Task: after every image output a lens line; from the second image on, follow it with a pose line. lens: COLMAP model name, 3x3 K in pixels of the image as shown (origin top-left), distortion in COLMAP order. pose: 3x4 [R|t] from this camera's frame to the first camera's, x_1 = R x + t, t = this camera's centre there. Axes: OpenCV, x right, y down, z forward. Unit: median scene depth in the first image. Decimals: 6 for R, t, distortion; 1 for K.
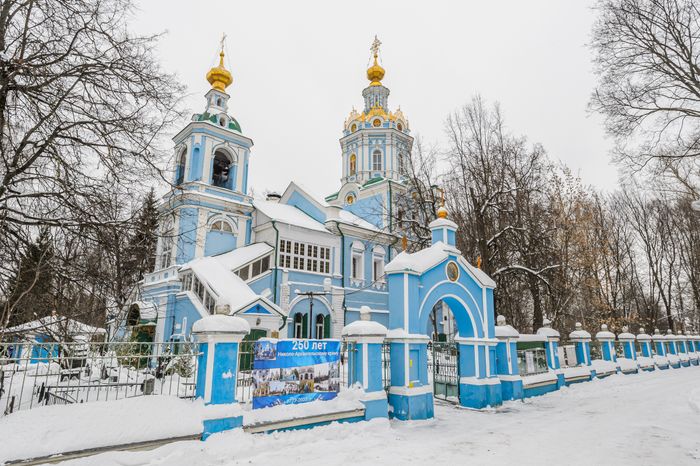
lens RADIAL K [[400.2, 0, 353.7], [0, 400.2, 238.8], [0, 0, 1]] dist [-0.003396, -0.001358]
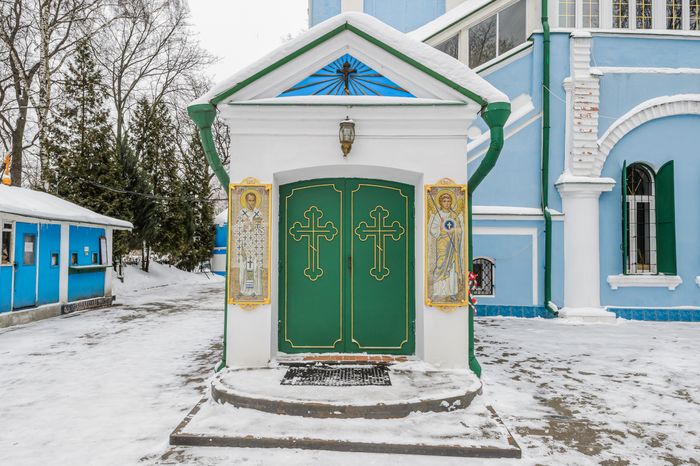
lens RADIAL K [[499.0, 0, 333.0], [0, 499.0, 234.2], [0, 0, 1]] dist [0.043288, 0.004372]
pose [[0.742184, -0.019229, -0.669920, -0.048486], [0.152273, 0.978284, 0.140618, 0.150506], [0.652668, -0.206375, 0.728995, 0.545186]]
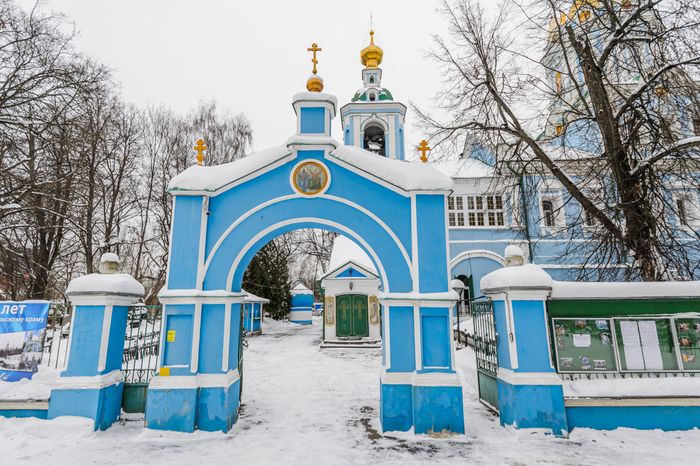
lens RADIAL K [[368.2, 0, 352.4], [0, 368.2, 234.4], [0, 0, 1]] dist [0.019386, -0.001220]
pose [[0.730290, -0.143342, -0.667930, 0.246619], [0.177834, 0.983918, -0.016718, 0.070661], [0.659585, -0.106572, 0.744037, 0.253958]]
